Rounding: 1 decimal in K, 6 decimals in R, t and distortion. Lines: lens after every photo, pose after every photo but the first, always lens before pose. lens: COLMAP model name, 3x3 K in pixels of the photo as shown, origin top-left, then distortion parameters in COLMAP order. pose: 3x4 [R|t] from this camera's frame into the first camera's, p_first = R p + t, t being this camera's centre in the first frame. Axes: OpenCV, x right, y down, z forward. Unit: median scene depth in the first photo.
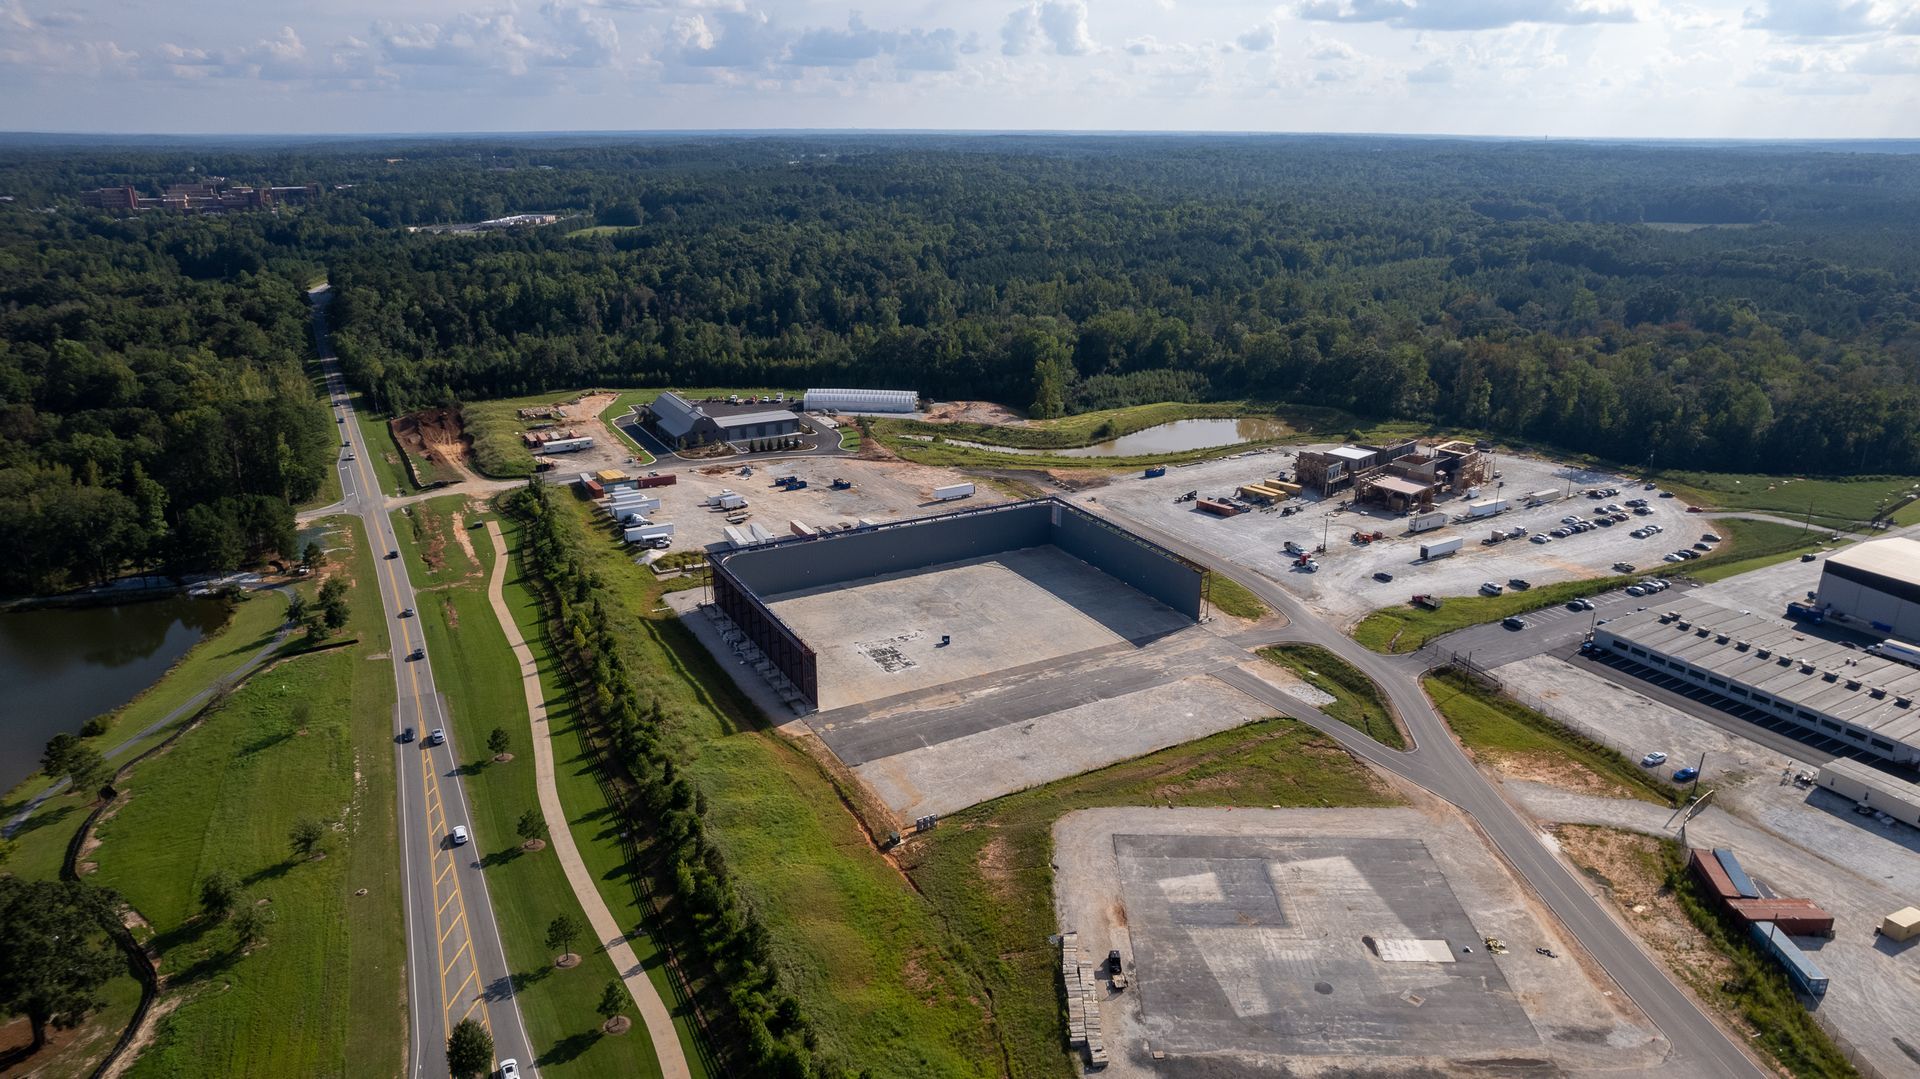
lens RADIAL K [[1229.9, 0, 964.5], [0, 1229.9, 533.0], [0, 0, 1]] dist [-0.079118, 0.074494]
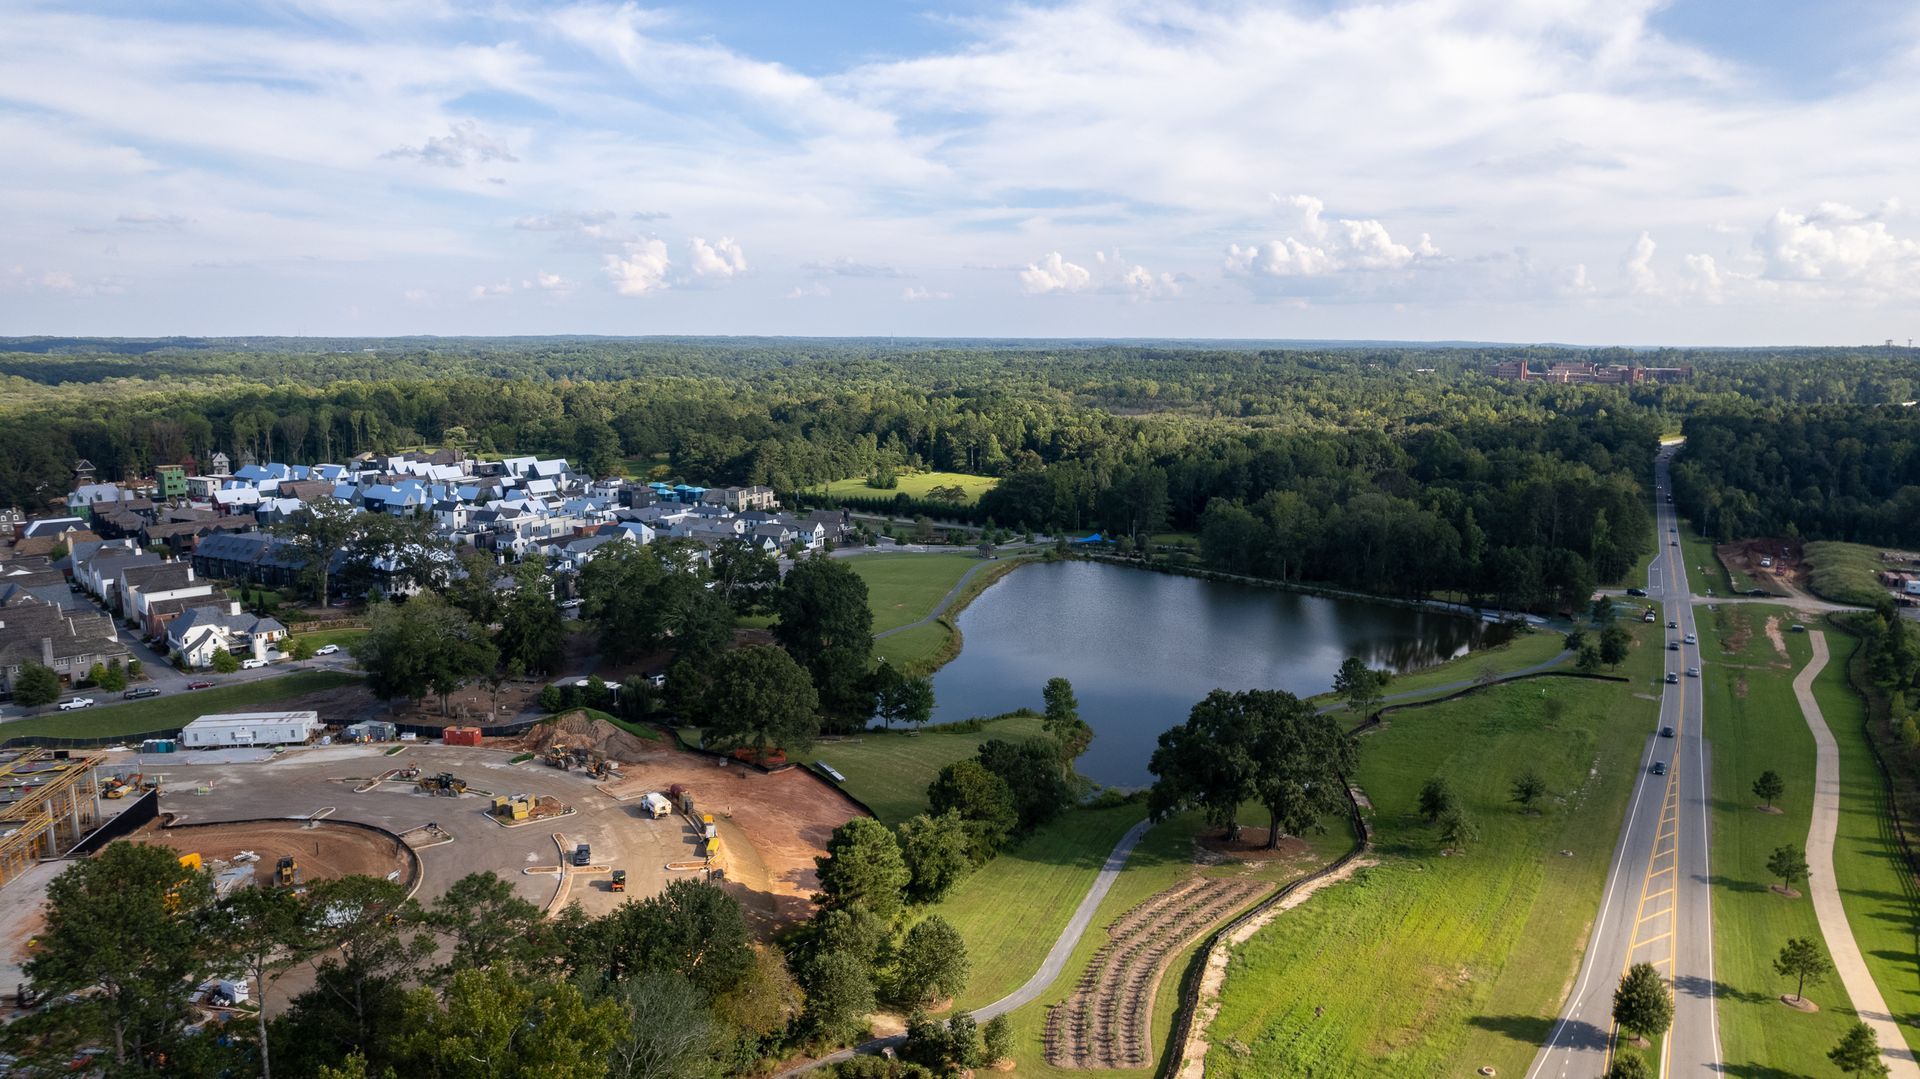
lens RADIAL K [[1229.9, 0, 970.8], [0, 1229.9, 536.6], [0, 0, 1]] dist [-0.079118, 0.074494]
pose [[0.530662, 0.137411, -0.836371, -0.001734], [-0.271613, 0.962301, -0.014233, 0.096349], [0.802885, 0.234722, 0.547980, 0.035054]]
